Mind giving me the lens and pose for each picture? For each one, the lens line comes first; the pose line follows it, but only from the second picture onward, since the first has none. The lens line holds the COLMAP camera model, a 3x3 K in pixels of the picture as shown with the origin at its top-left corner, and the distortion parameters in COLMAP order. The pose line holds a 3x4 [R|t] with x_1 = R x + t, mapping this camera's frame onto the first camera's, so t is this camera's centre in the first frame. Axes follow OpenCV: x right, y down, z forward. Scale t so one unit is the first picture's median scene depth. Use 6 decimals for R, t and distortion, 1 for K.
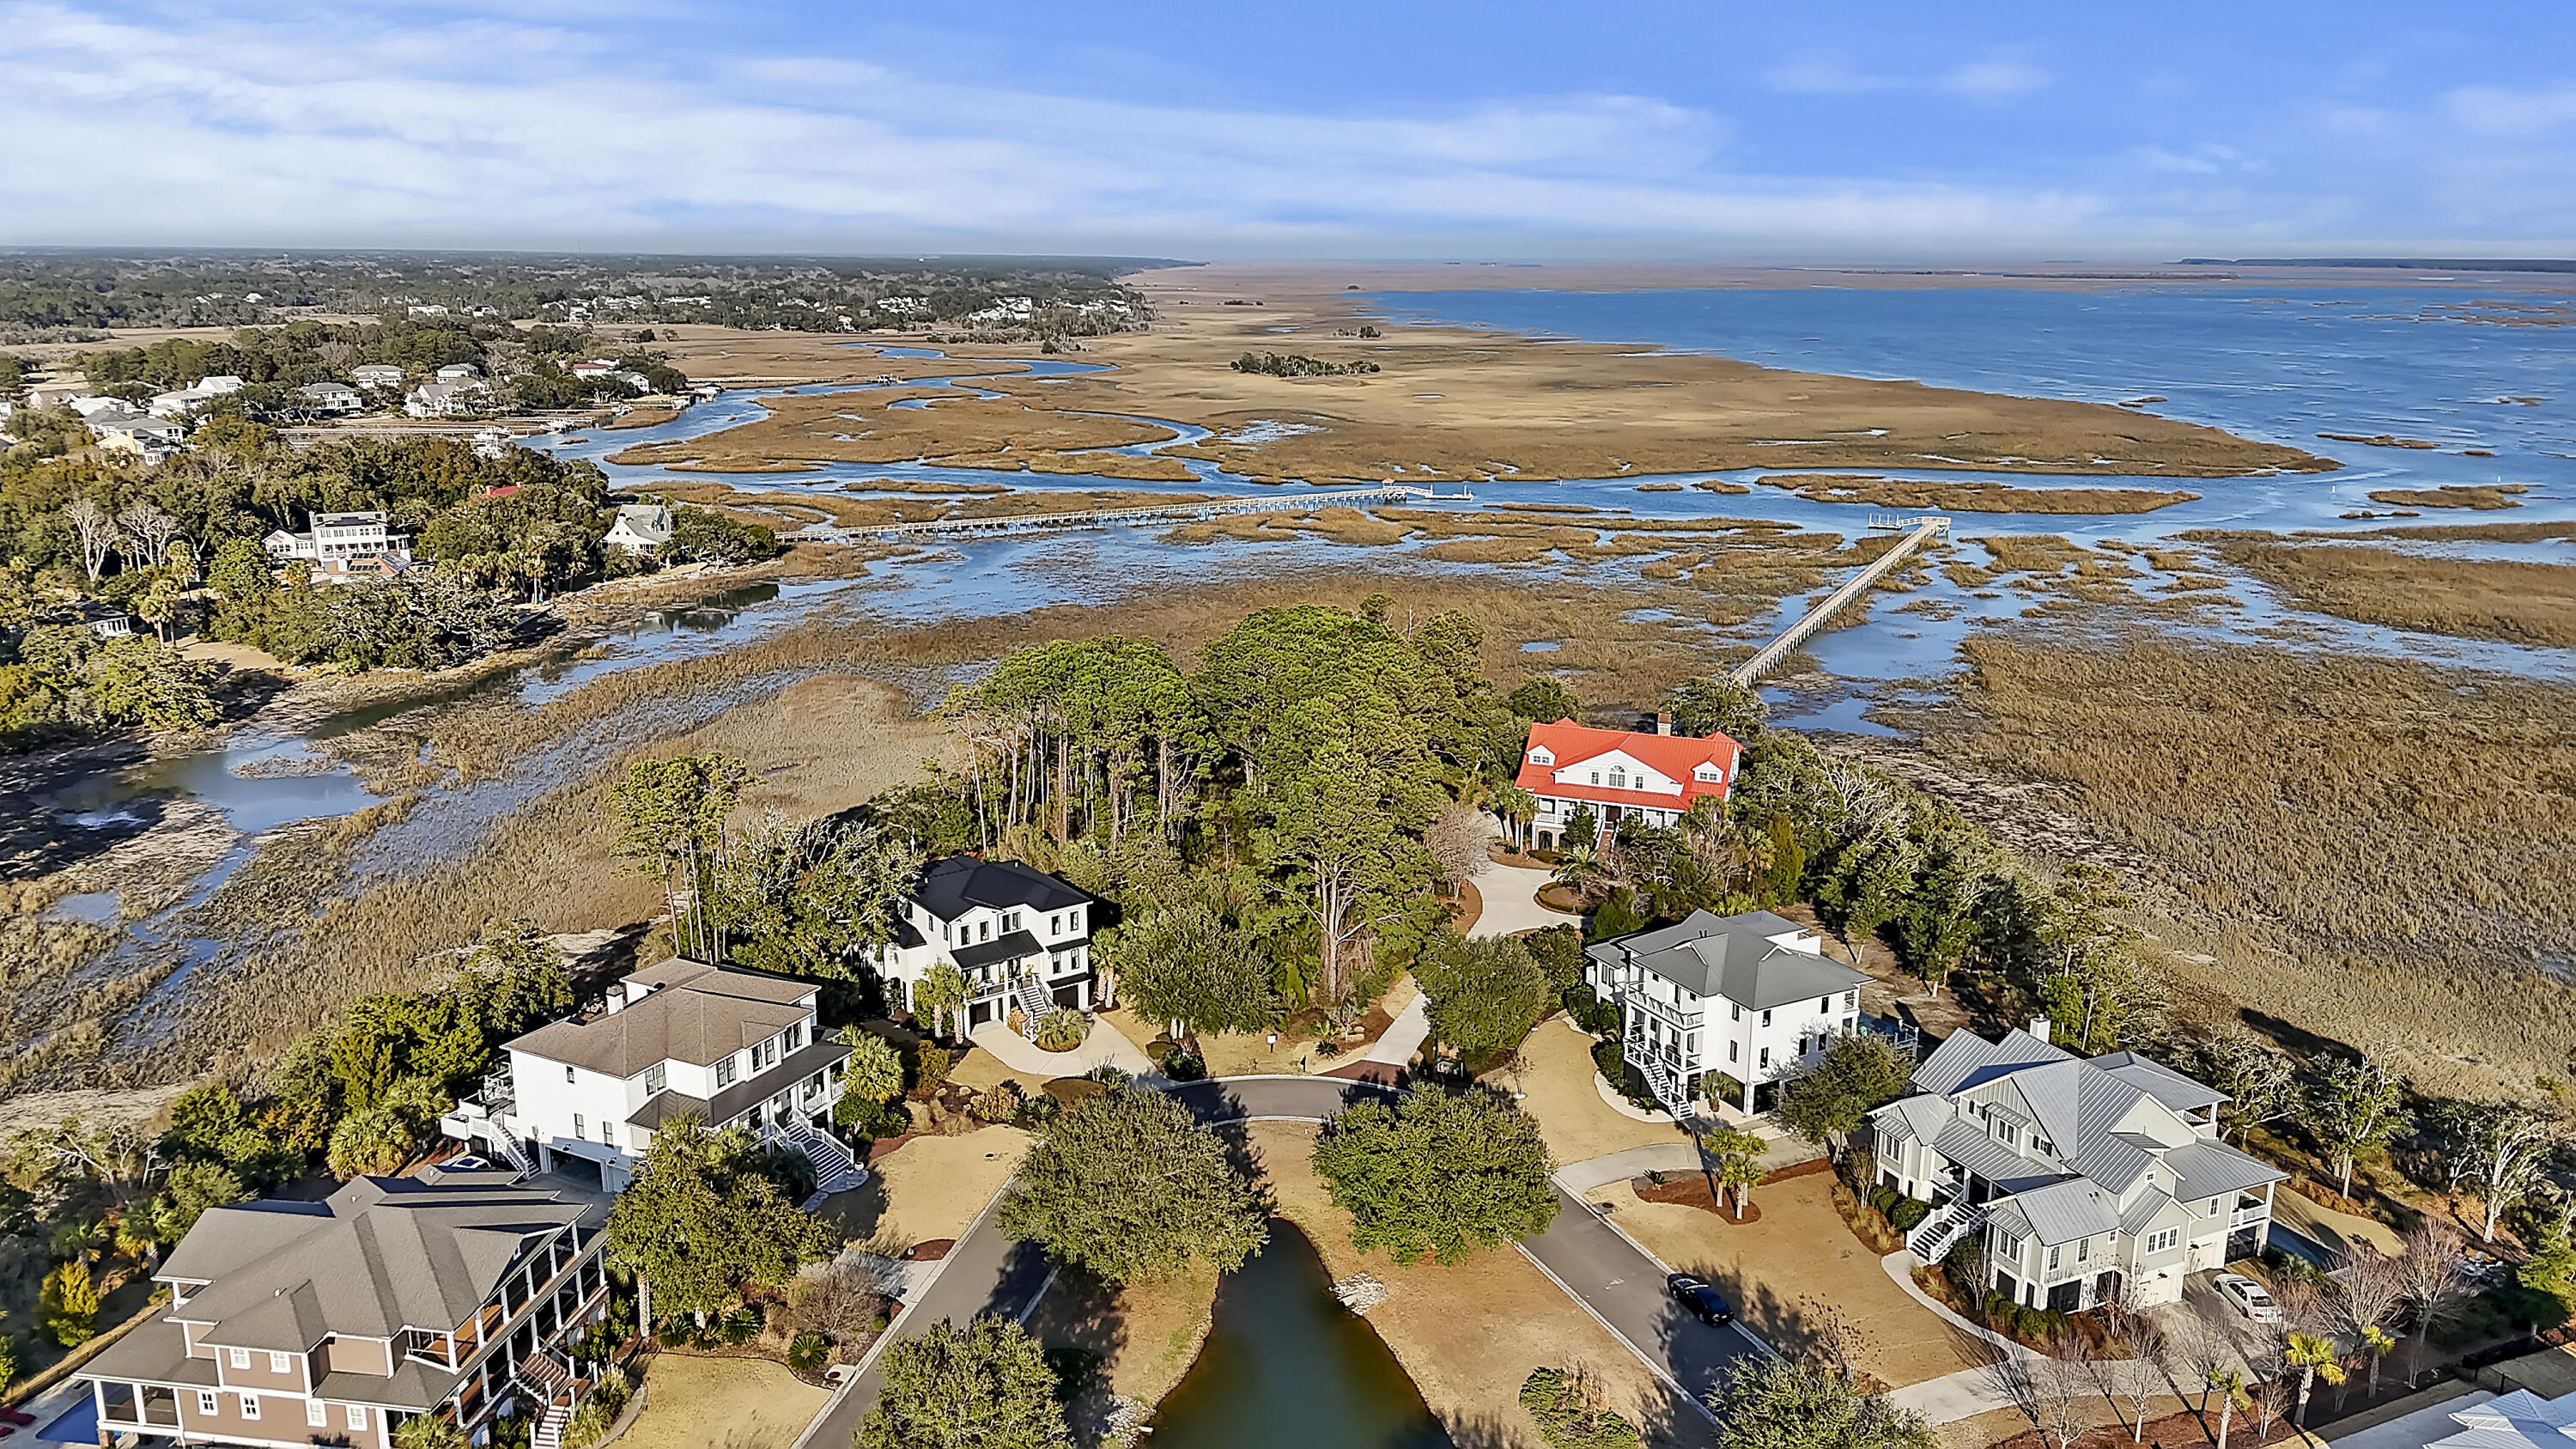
lens RADIAL K [[1865.9, 0, 1288.0], [0, 1865.9, 724.5], [0, 0, 1]] dist [0.107545, -0.177066]
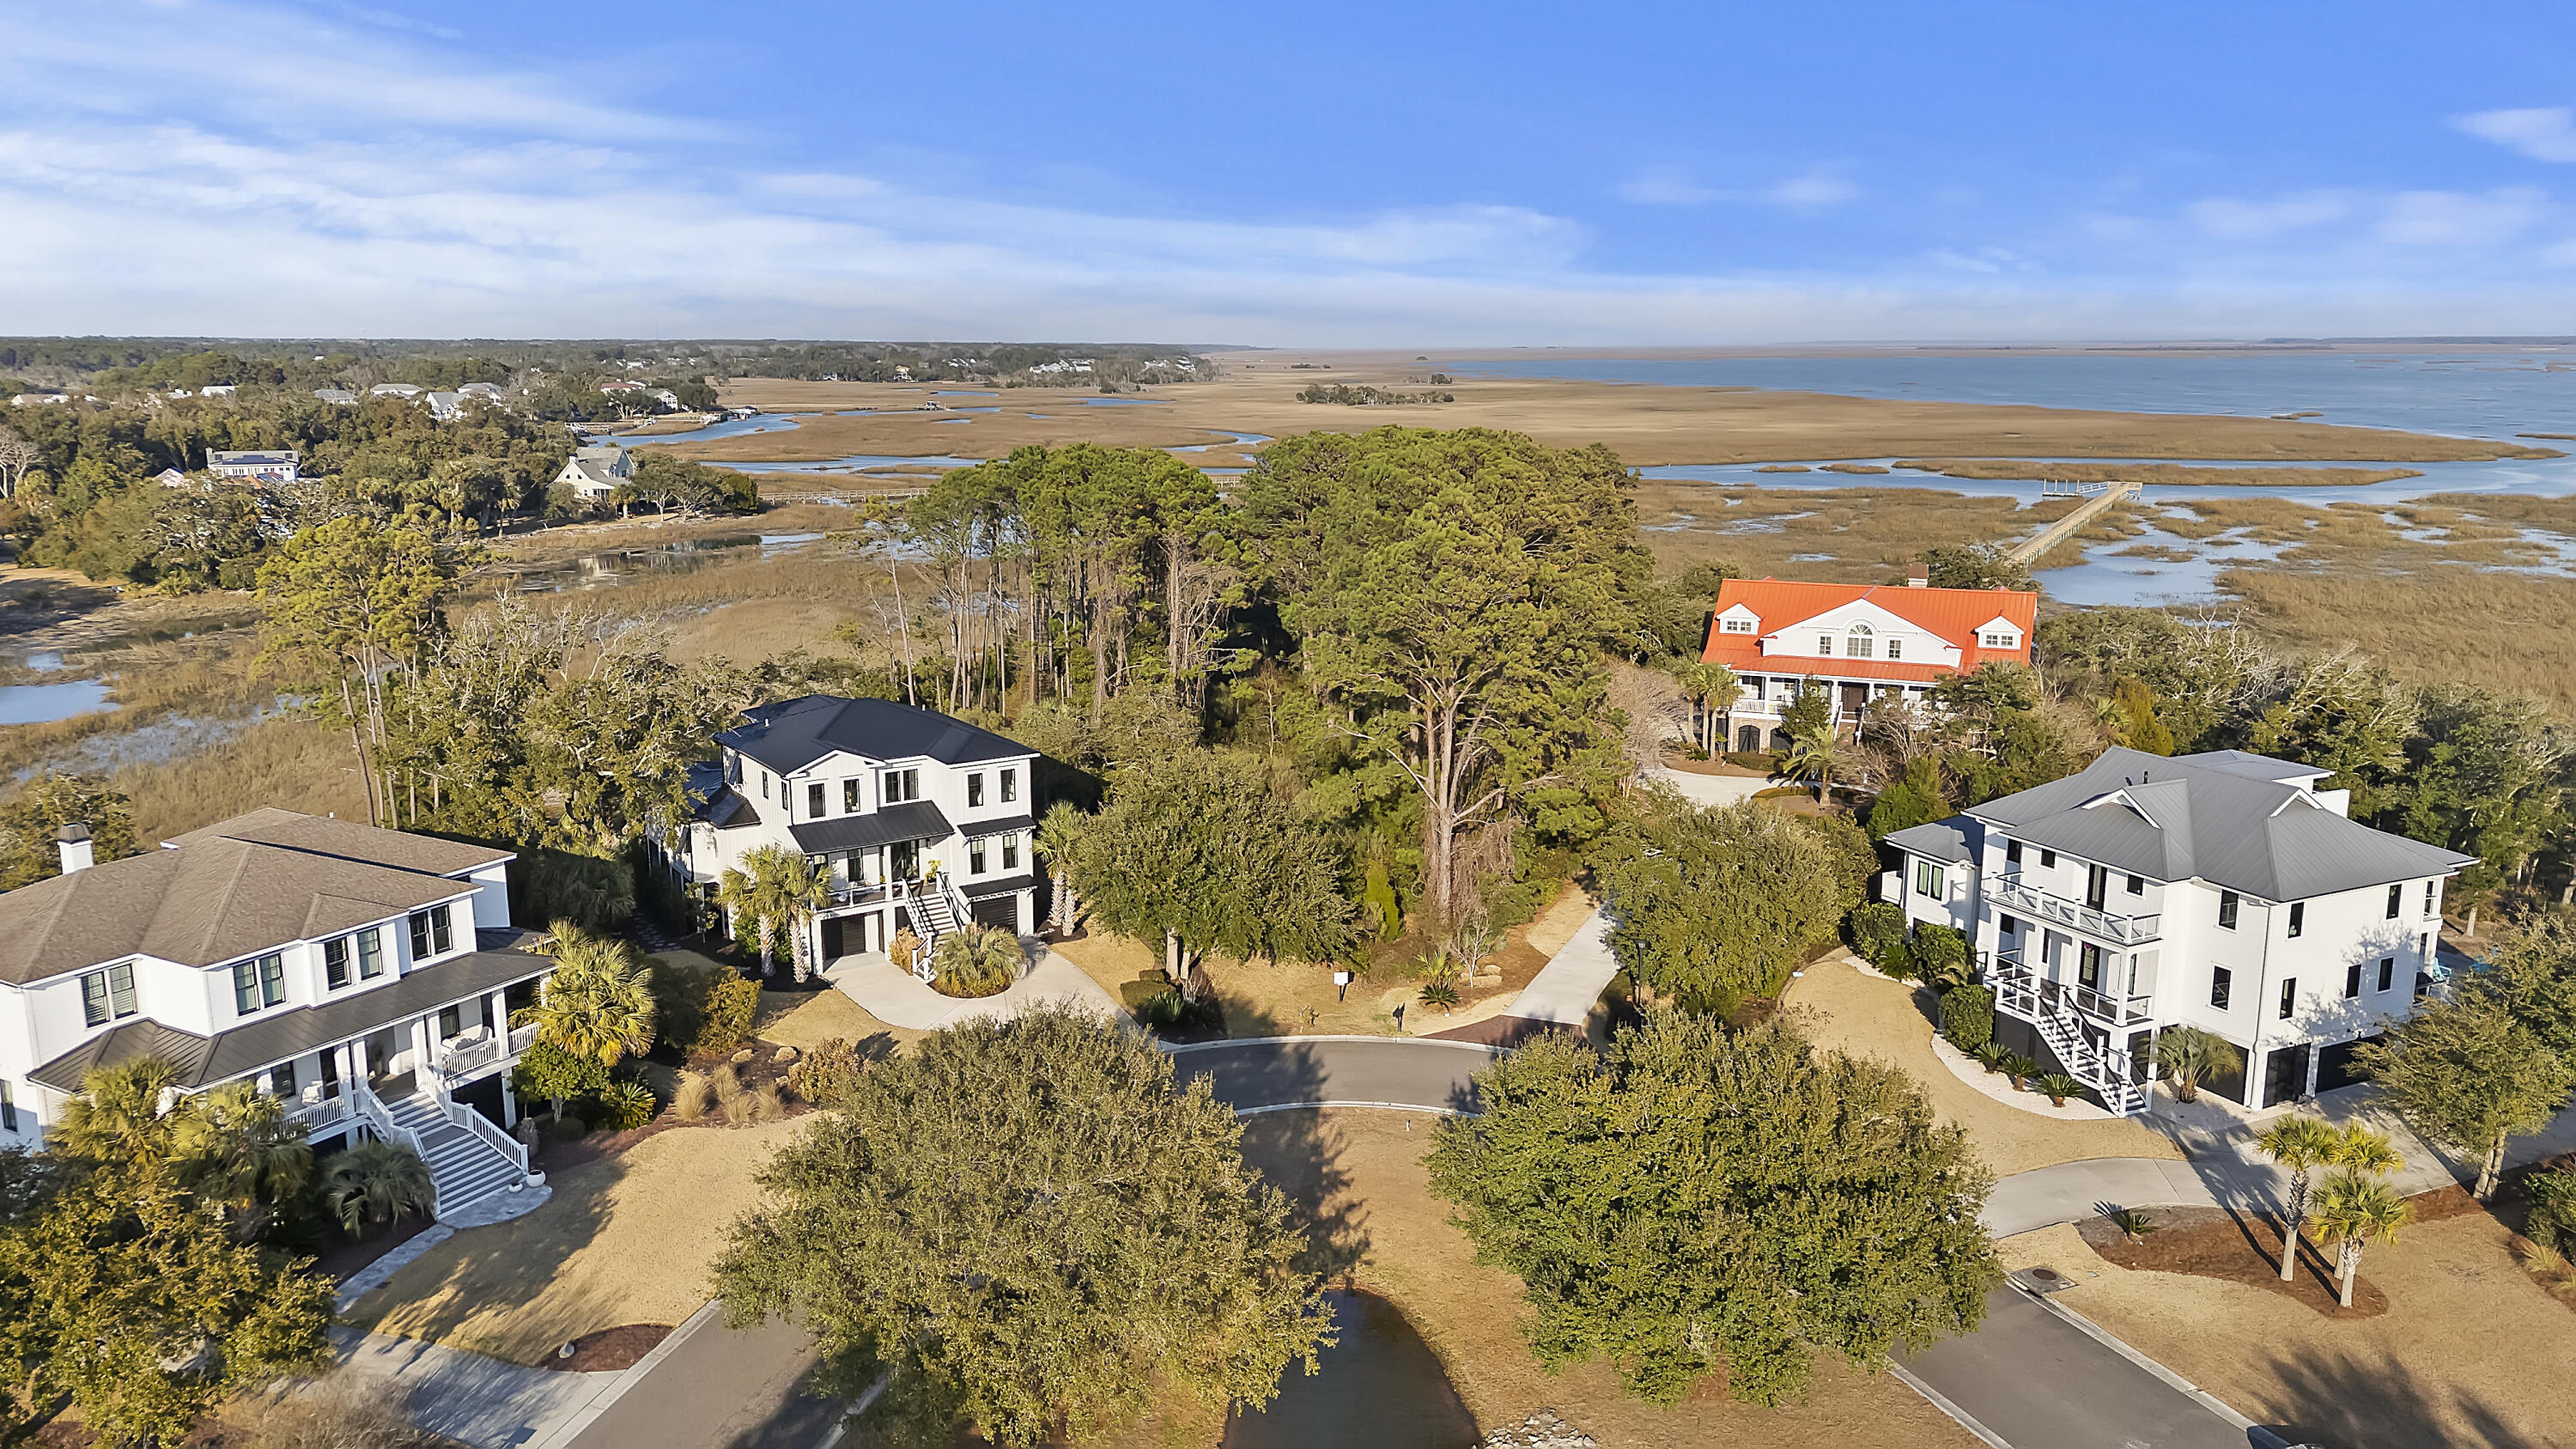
lens RADIAL K [[1859.0, 0, 1288.0], [0, 1859.0, 724.5], [0, 0, 1]] dist [0.070742, -0.080726]
pose [[0.999356, 0.002570, -0.035785, -0.004973], [-0.004273, 0.998858, -0.047581, 0.115683], [0.035622, 0.047704, 0.998226, 0.422334]]
